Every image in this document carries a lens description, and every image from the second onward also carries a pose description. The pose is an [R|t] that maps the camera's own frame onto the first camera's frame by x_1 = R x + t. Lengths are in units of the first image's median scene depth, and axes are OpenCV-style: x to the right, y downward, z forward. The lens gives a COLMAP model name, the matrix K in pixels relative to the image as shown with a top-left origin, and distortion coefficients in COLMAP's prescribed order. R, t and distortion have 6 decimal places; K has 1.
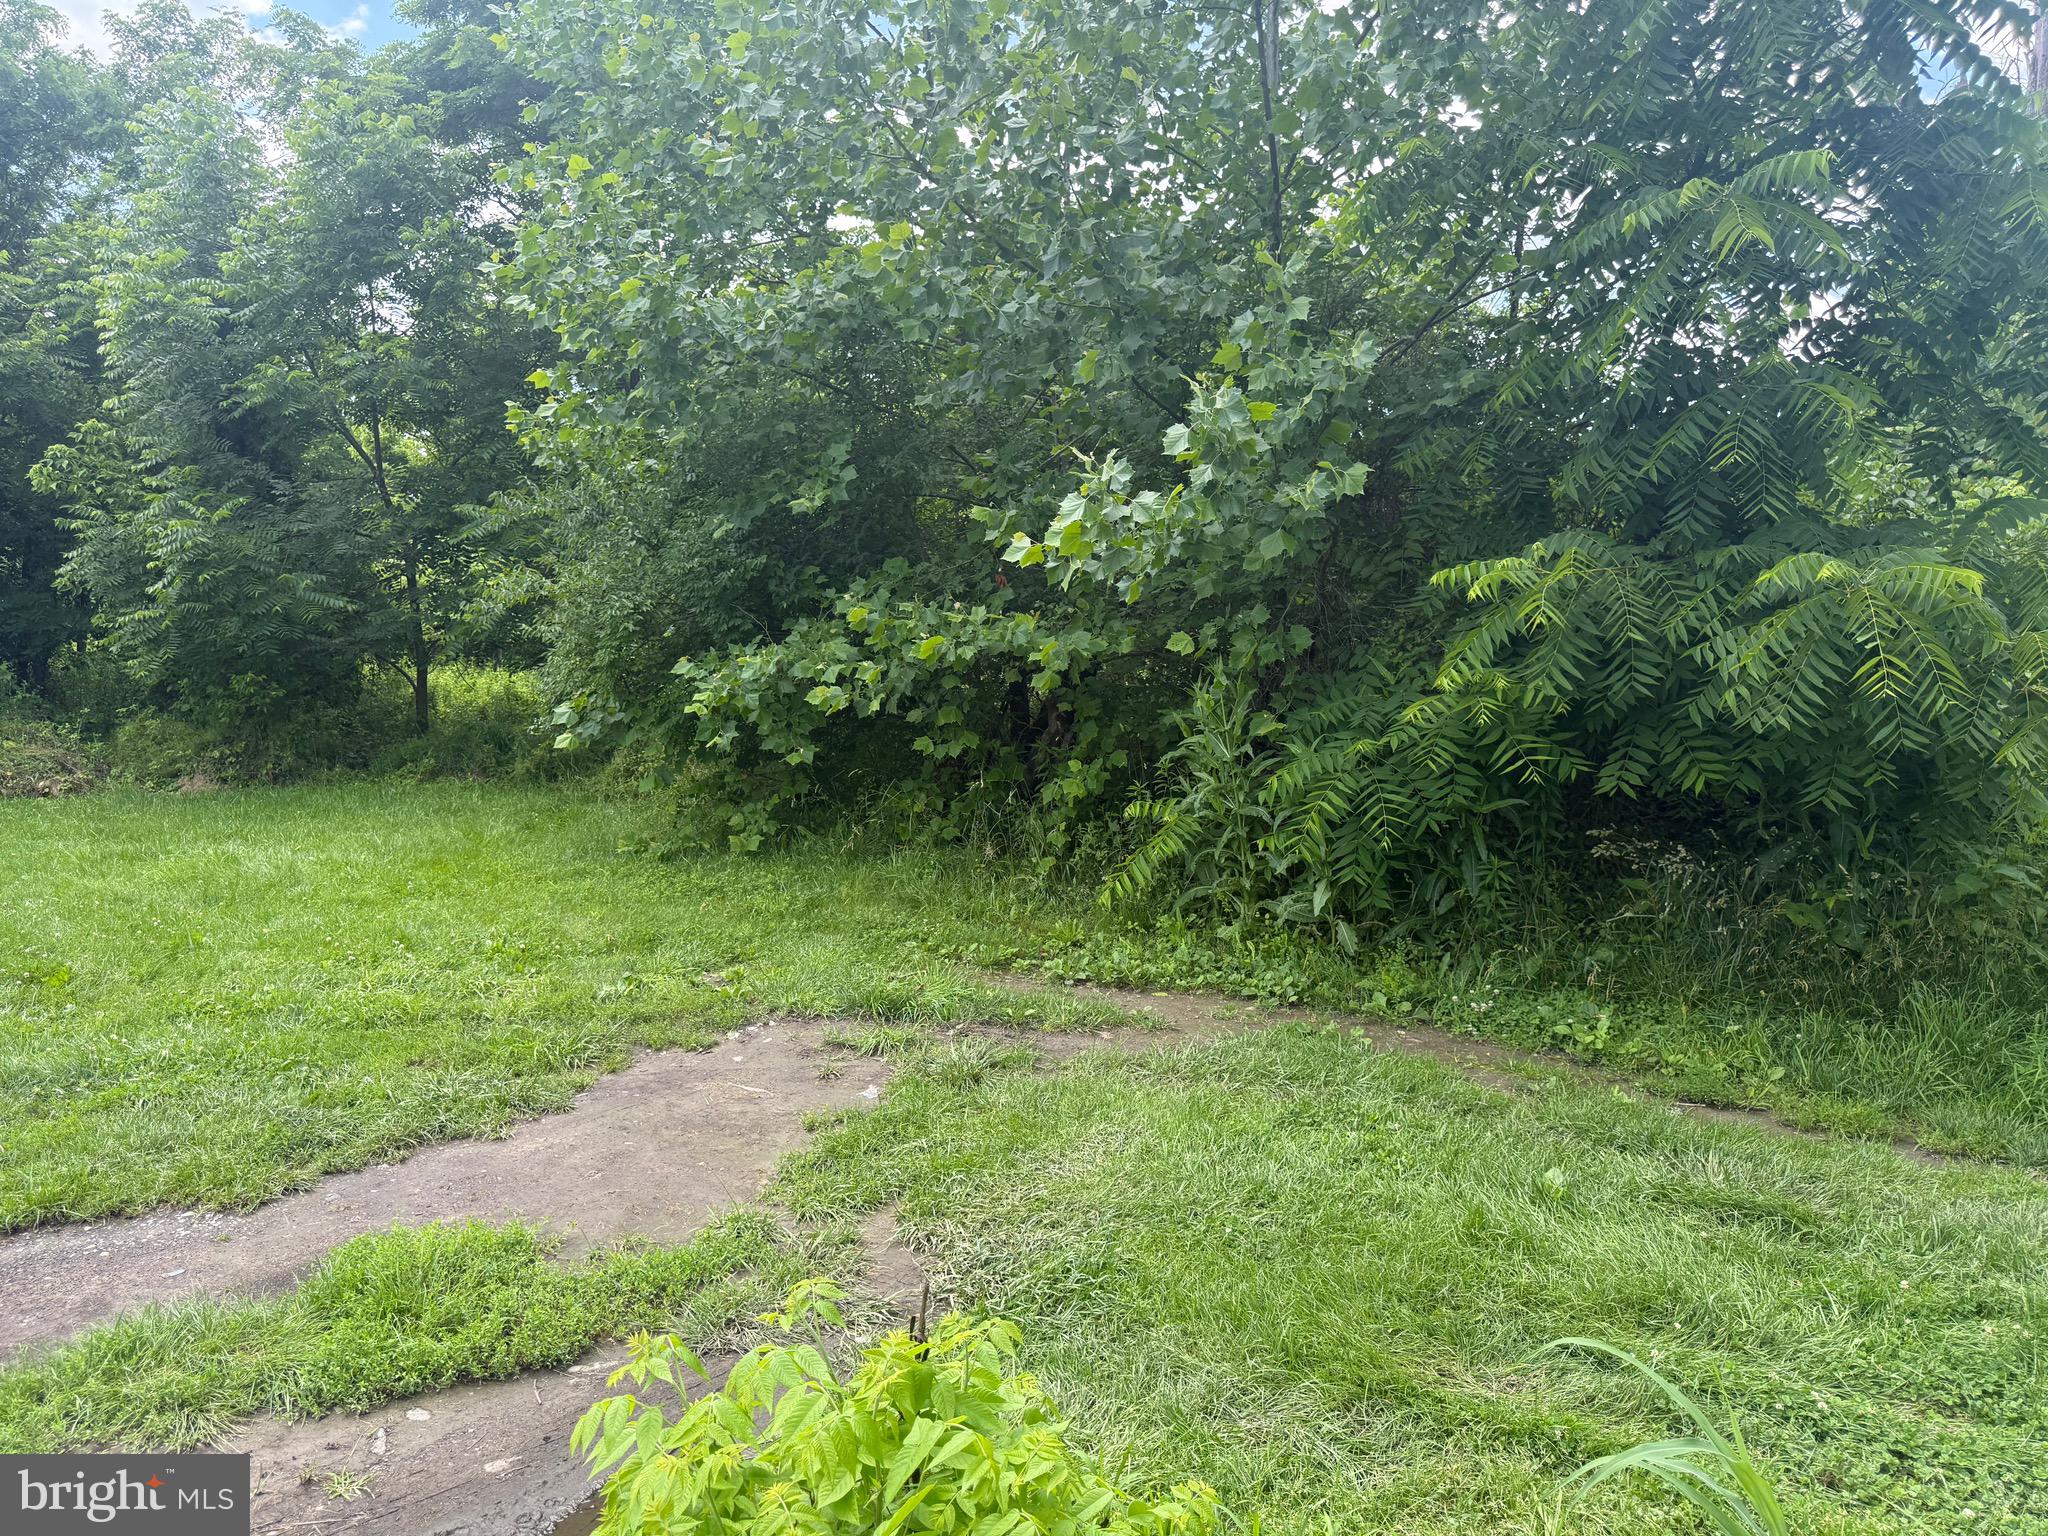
lens RADIAL K [[1352.3, 0, 1024.0], [0, 1352.3, 768.0], [0, 0, 1]] dist [0.000164, -0.044073]
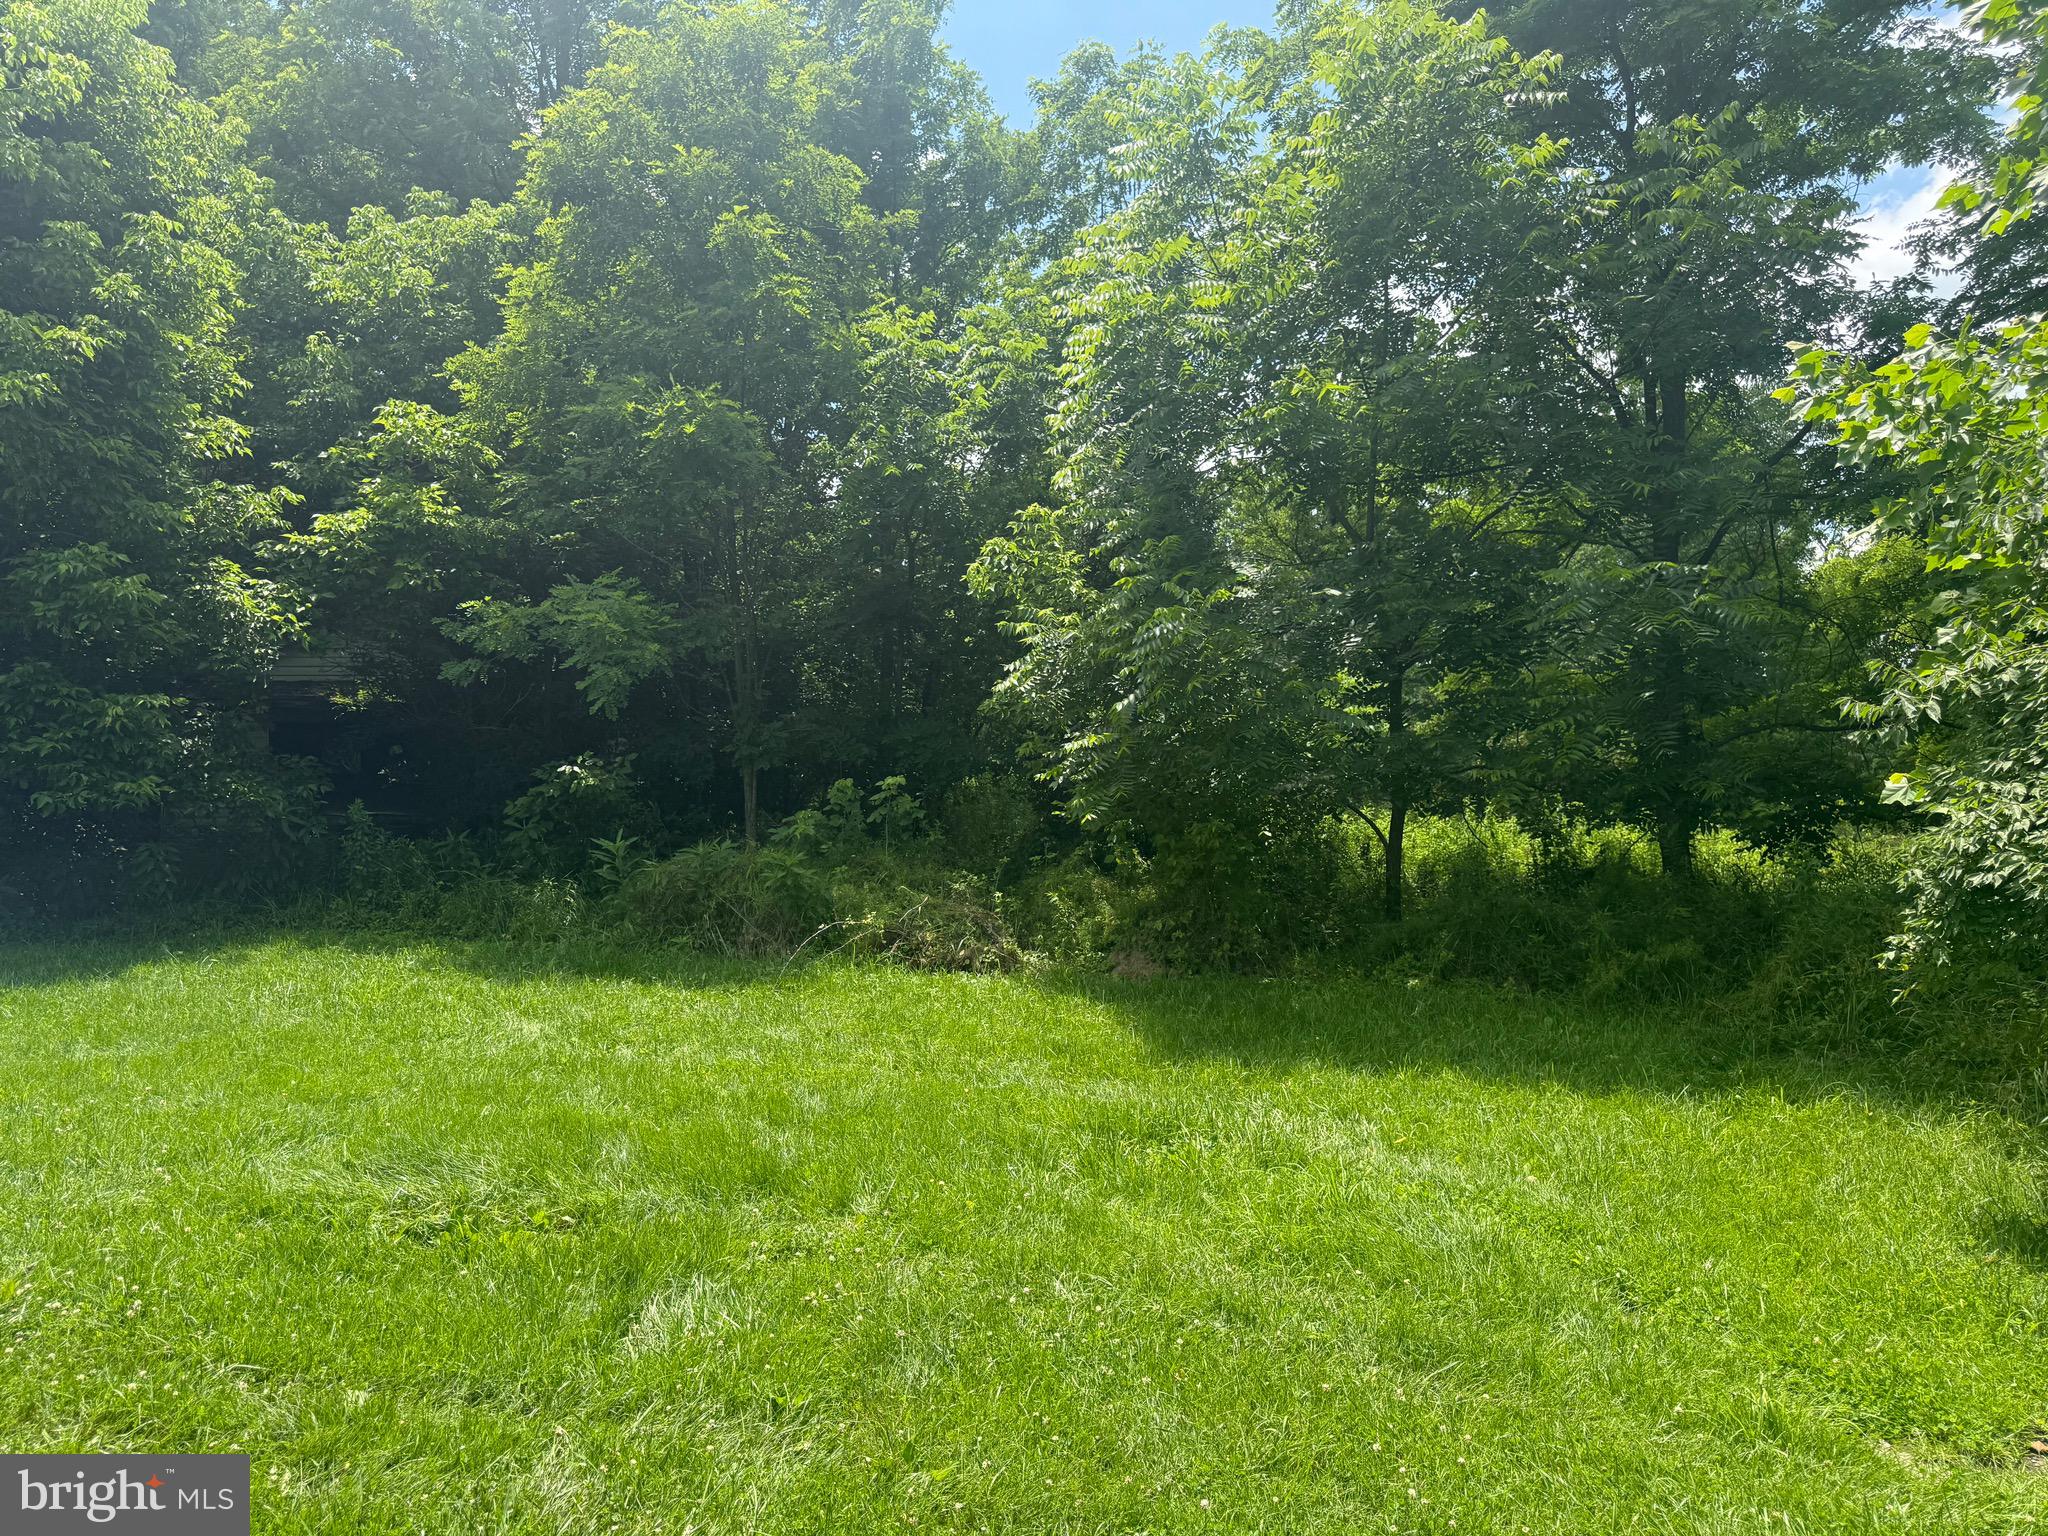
lens RADIAL K [[1352.3, 0, 1024.0], [0, 1352.3, 768.0], [0, 0, 1]] dist [0.000164, -0.044073]
pose [[0.865057, 0.002847, -0.501665, -0.290380], [-0.053625, 0.994779, -0.086824, -0.028995], [0.498799, 0.102010, 0.860694, 0.302861]]
